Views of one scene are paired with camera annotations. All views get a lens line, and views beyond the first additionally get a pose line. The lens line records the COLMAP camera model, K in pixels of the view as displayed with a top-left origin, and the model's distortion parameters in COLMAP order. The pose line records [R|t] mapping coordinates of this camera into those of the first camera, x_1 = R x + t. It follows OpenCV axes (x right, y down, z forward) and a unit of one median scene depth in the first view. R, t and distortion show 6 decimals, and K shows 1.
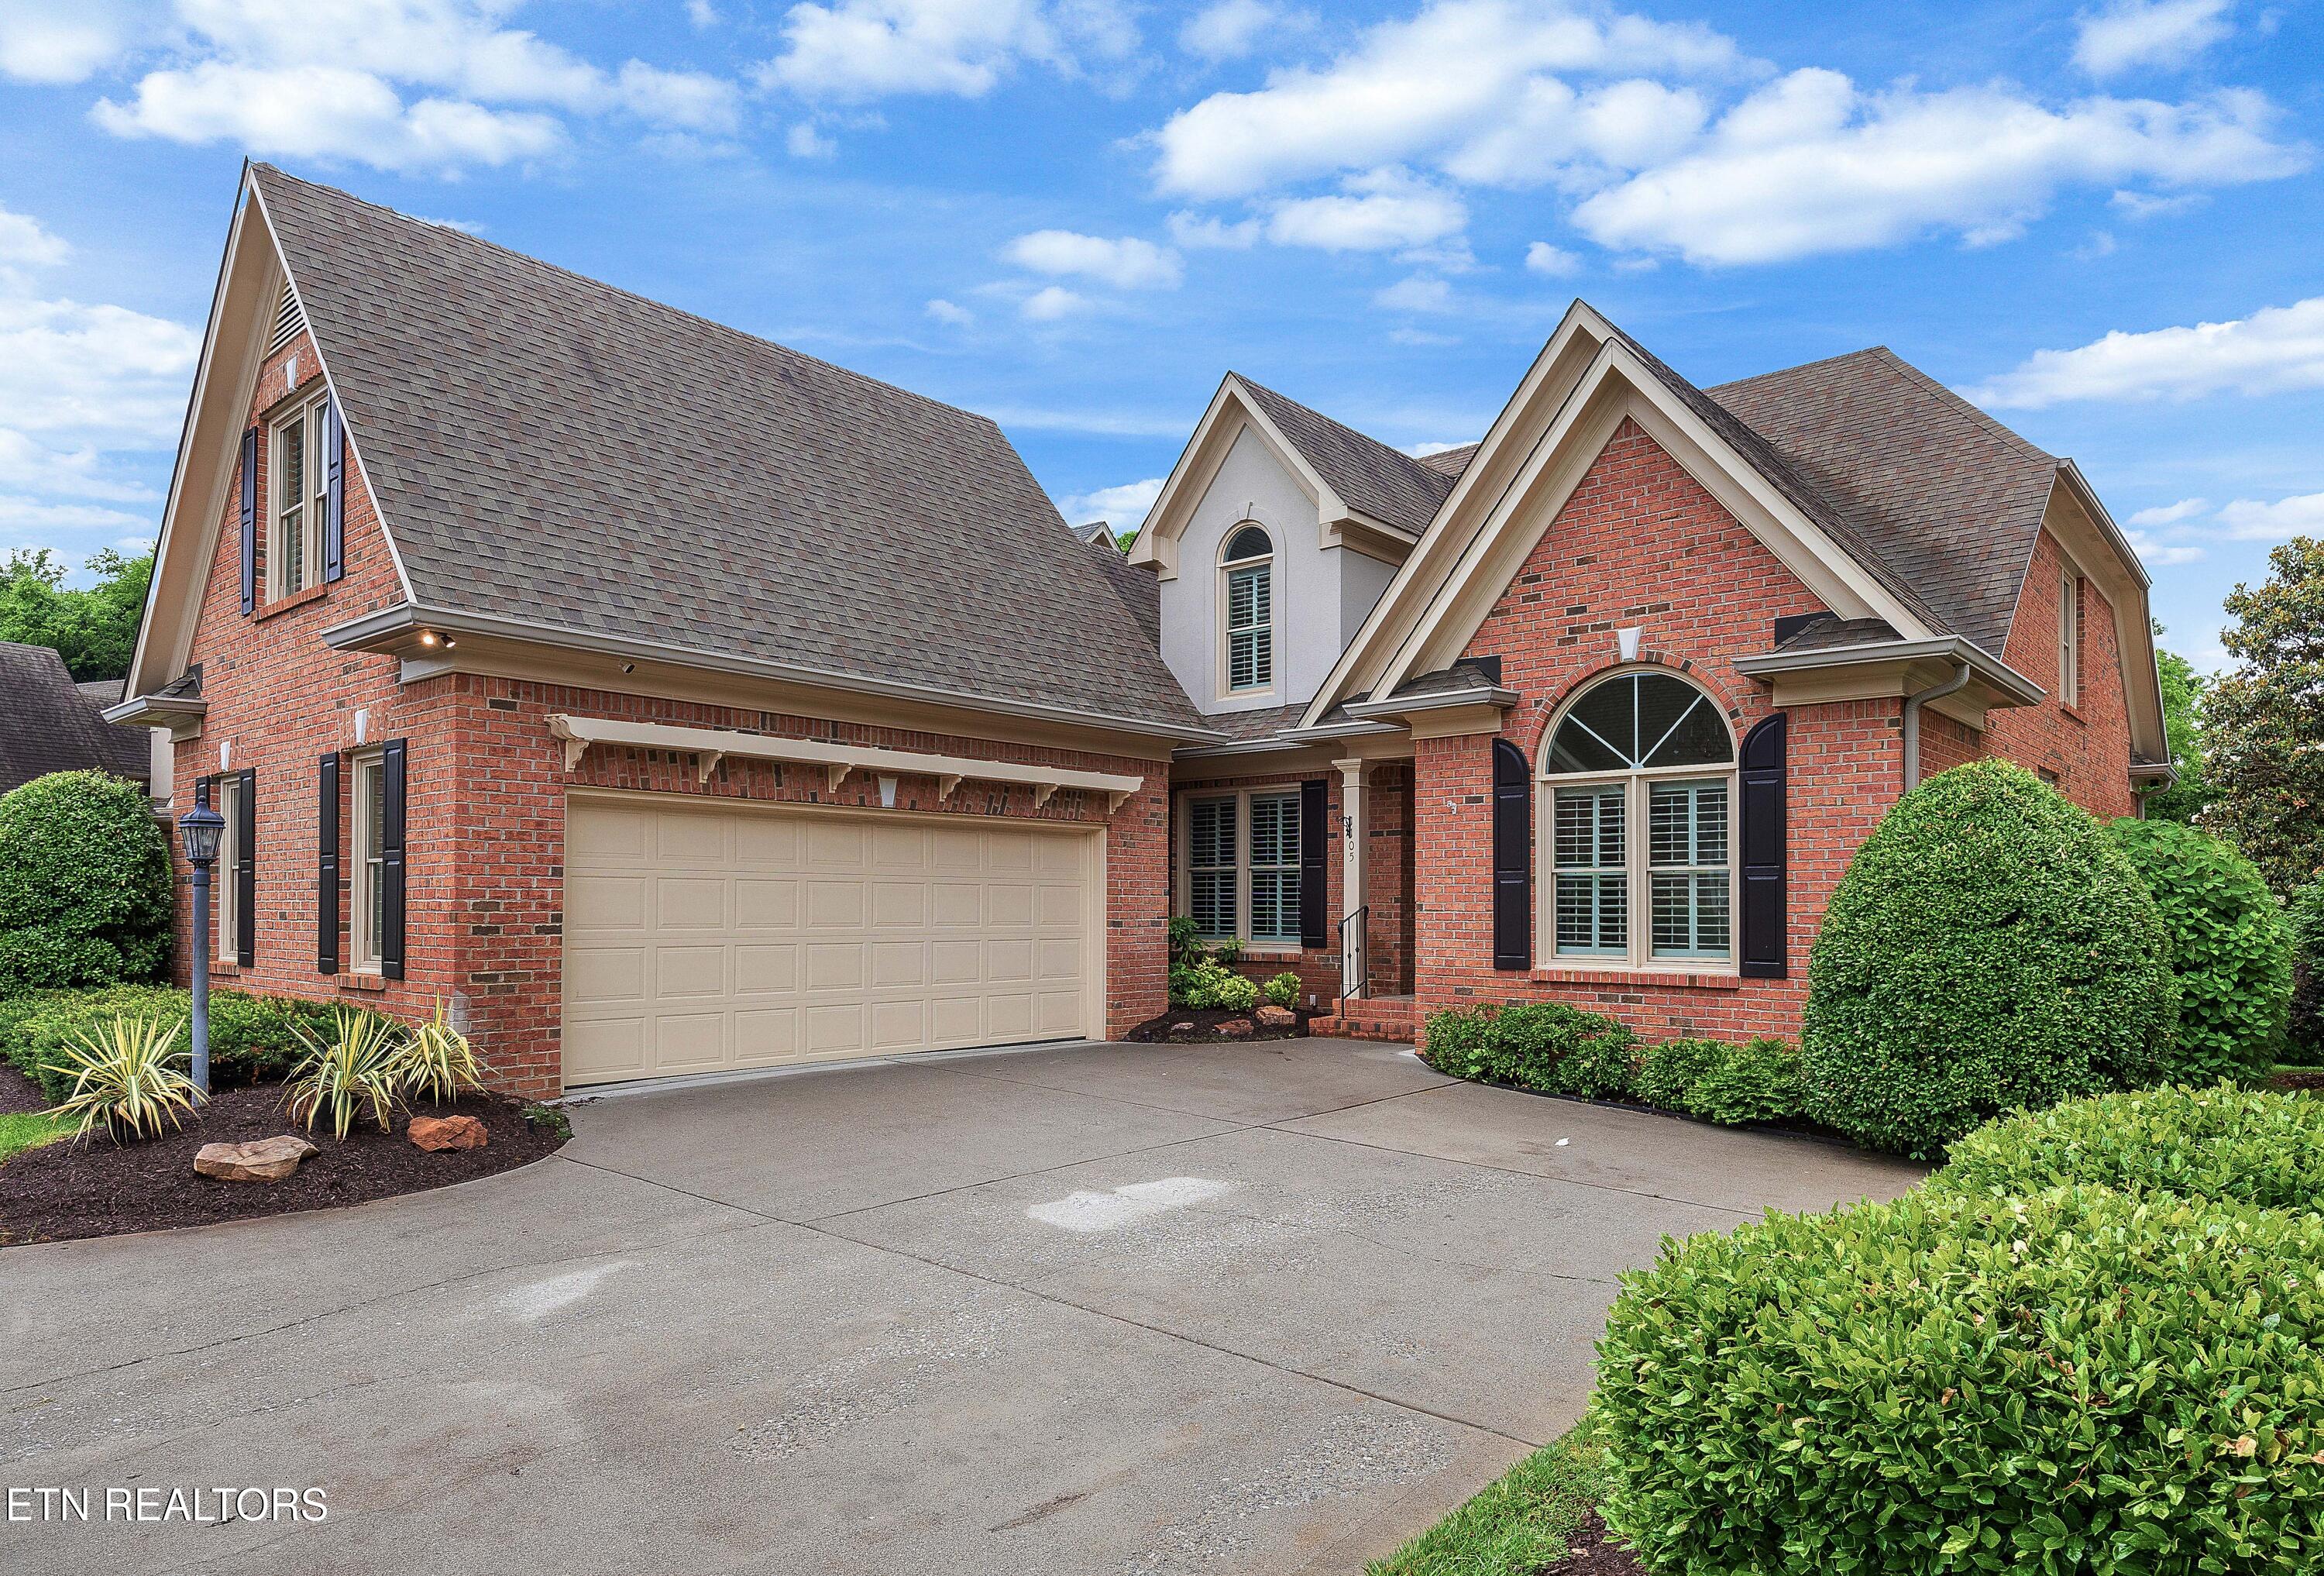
lens RADIAL K [[1368.4, 0, 1206.8], [0, 1368.4, 890.3], [0, 0, 1]] dist [0.001945, 0.000181]
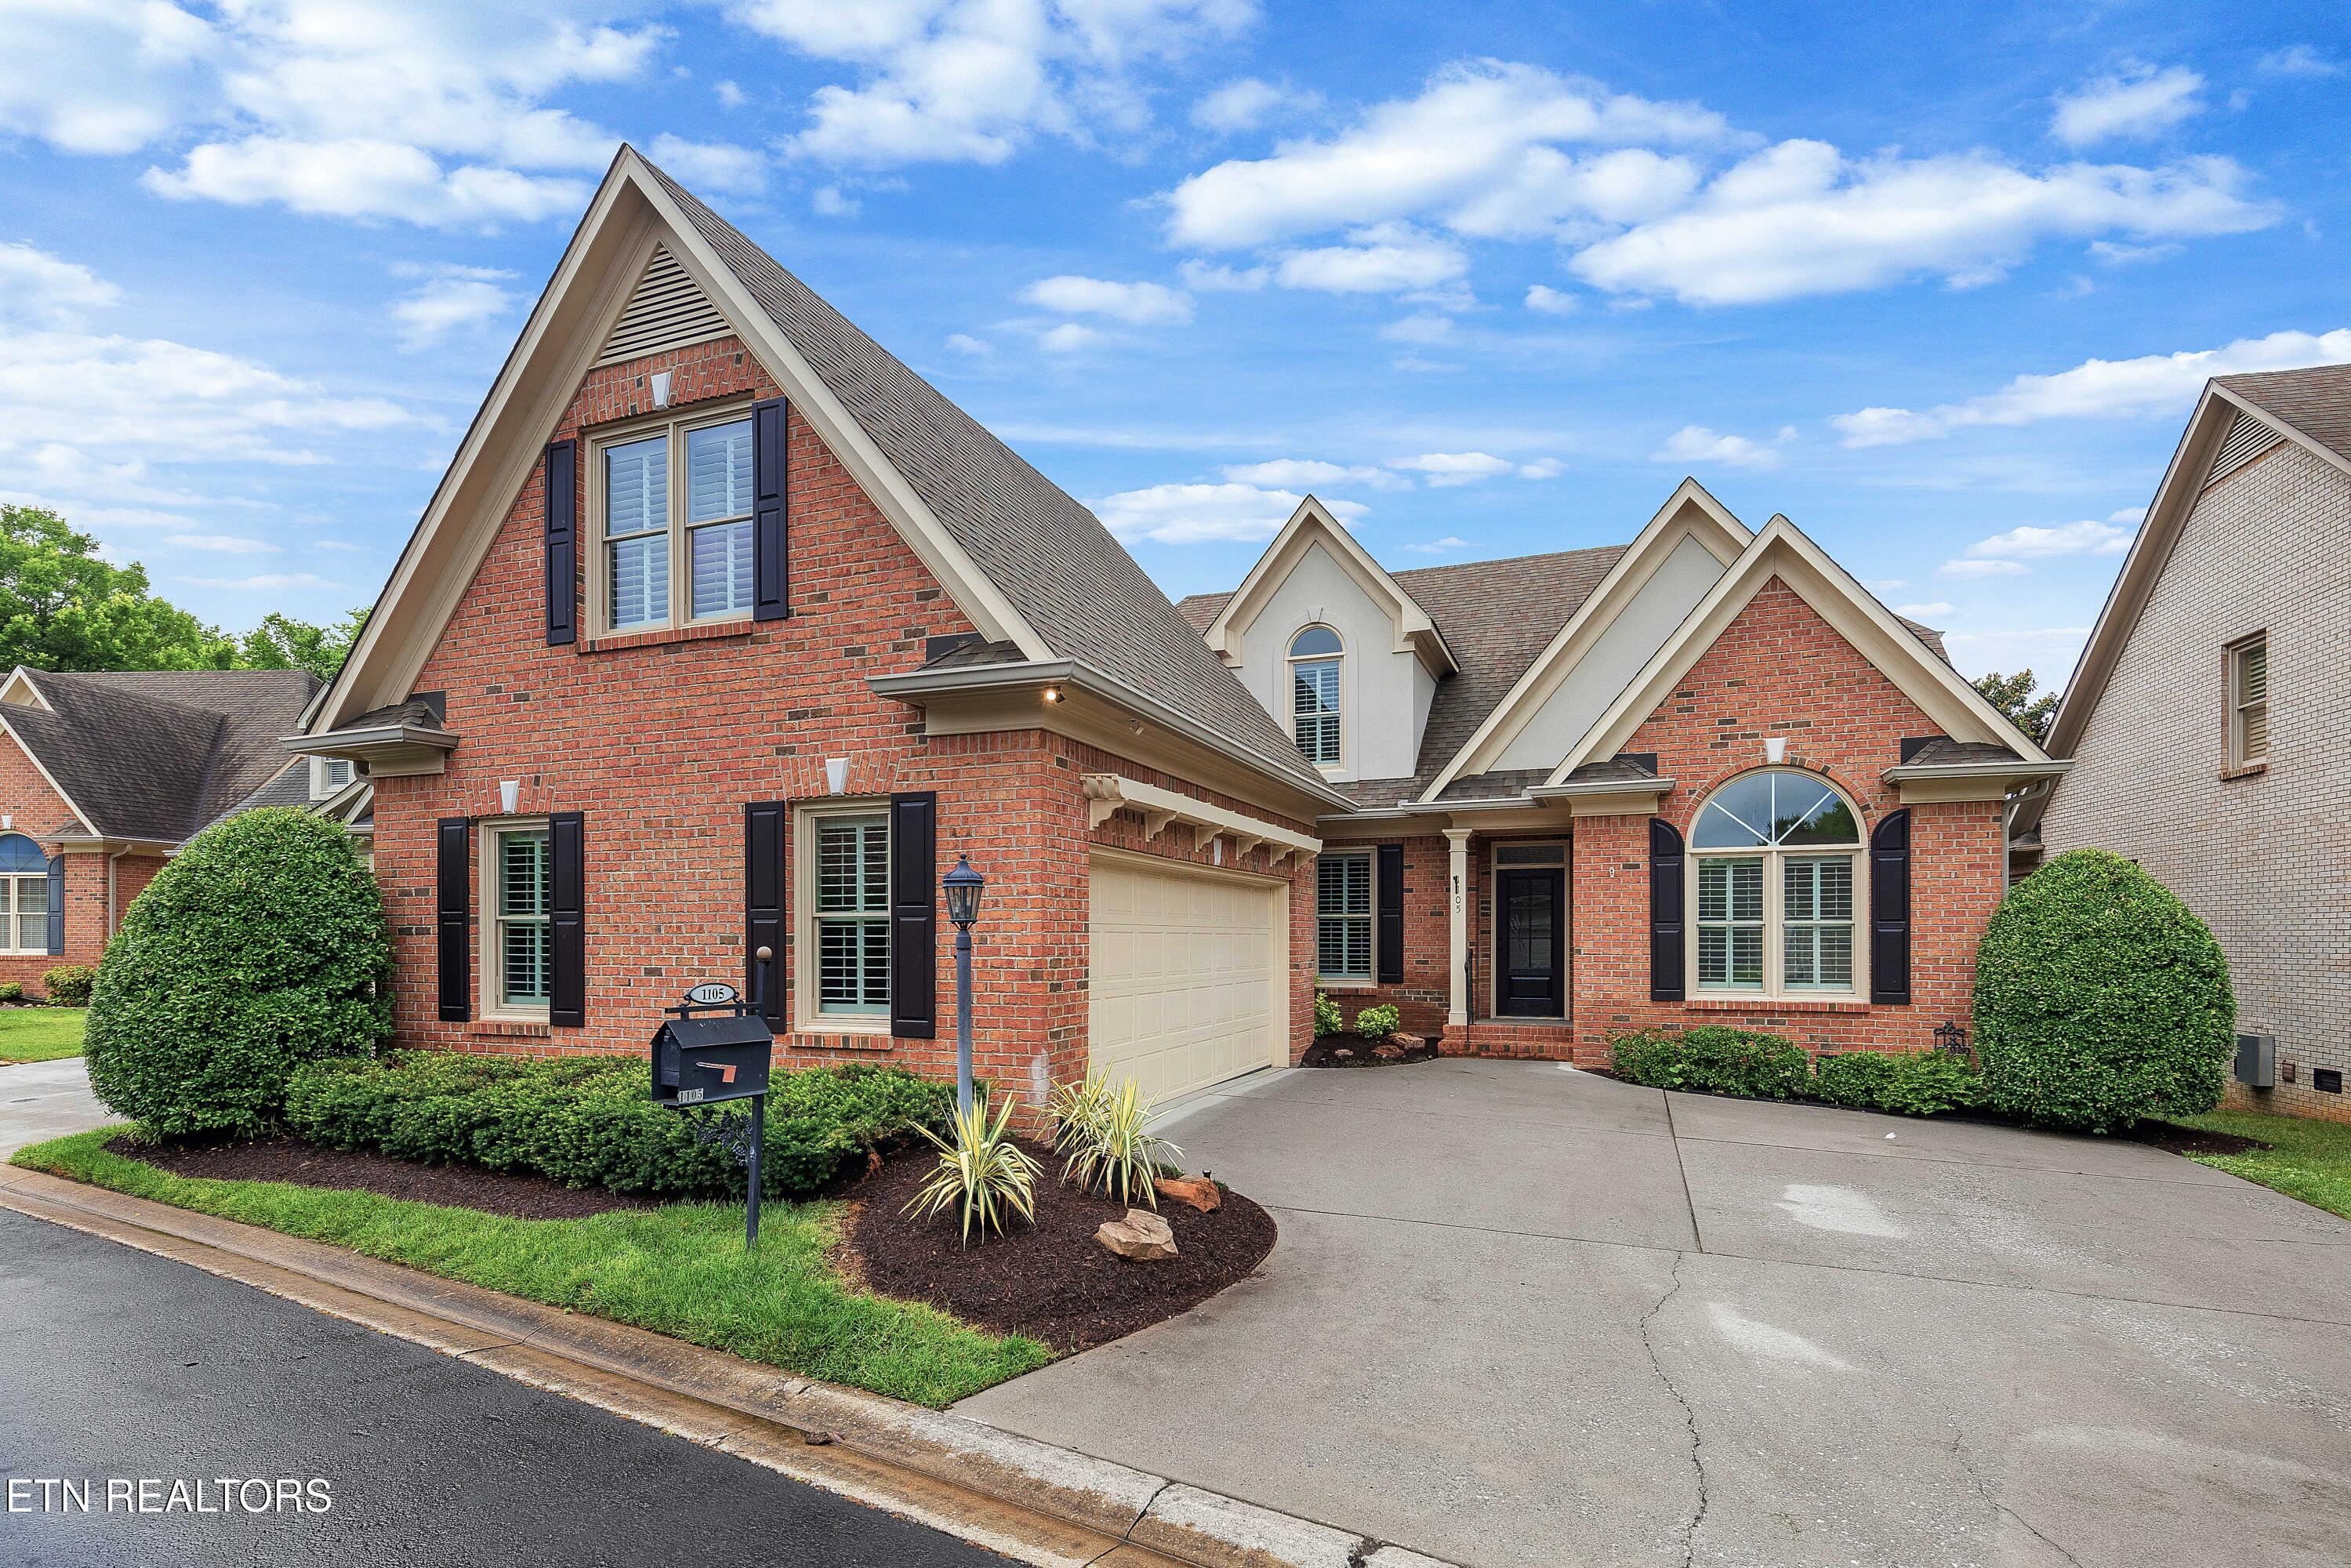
lens RADIAL K [[1134.7, 0, 1178.8], [0, 1134.7, 942.0], [0, 0, 1]] dist [0.003574, 0.000234]
pose [[0.948159, -0.004914, 0.317758, -0.548915], [-0.000432, 0.999860, 0.016752, -0.014177], [-0.317795, -0.016021, 0.948024, 0.142815]]
